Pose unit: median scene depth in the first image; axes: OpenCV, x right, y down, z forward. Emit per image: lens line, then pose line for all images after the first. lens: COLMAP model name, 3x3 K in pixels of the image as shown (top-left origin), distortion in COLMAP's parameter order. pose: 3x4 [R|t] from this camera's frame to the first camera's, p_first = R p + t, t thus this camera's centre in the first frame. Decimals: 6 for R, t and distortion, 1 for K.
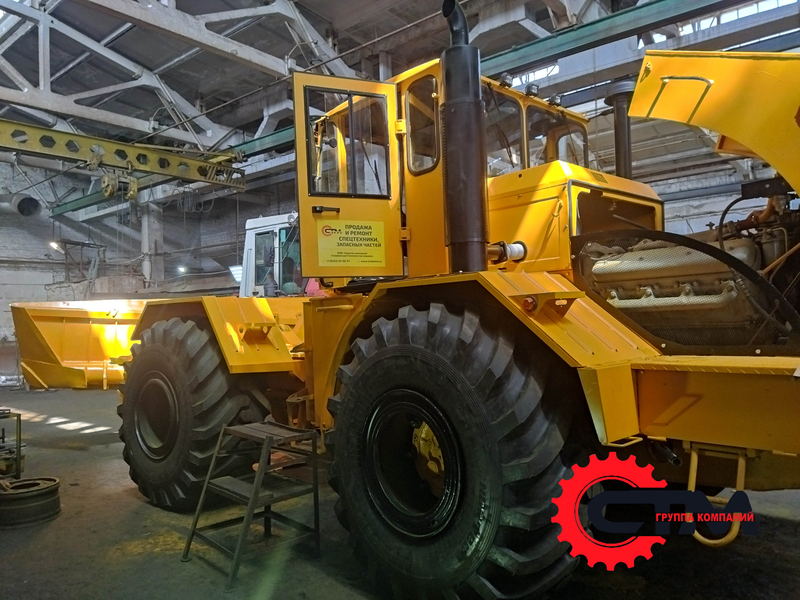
lens RADIAL K [[589.9, 0, 400.0], [0, 589.9, 300.0], [0, 0, 1]] dist [-0.000701, -0.002877]
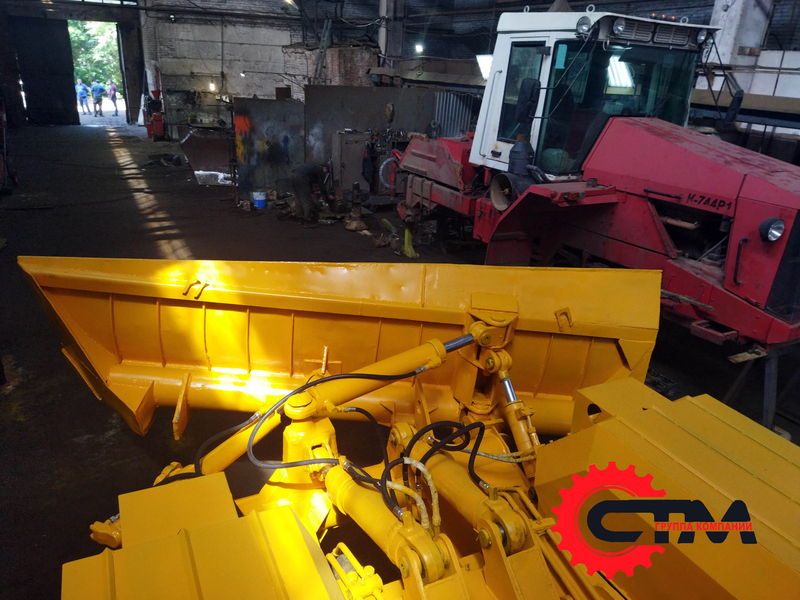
lens RADIAL K [[563.8, 0, 400.0], [0, 563.8, 300.0], [0, 0, 1]] dist [0.069970, 0.000141]
pose [[0.910926, 0.230175, -0.342395, -0.090384], [-0.071114, 0.905084, 0.419245, -0.105363], [0.406396, -0.357552, 0.840832, 0.373711]]
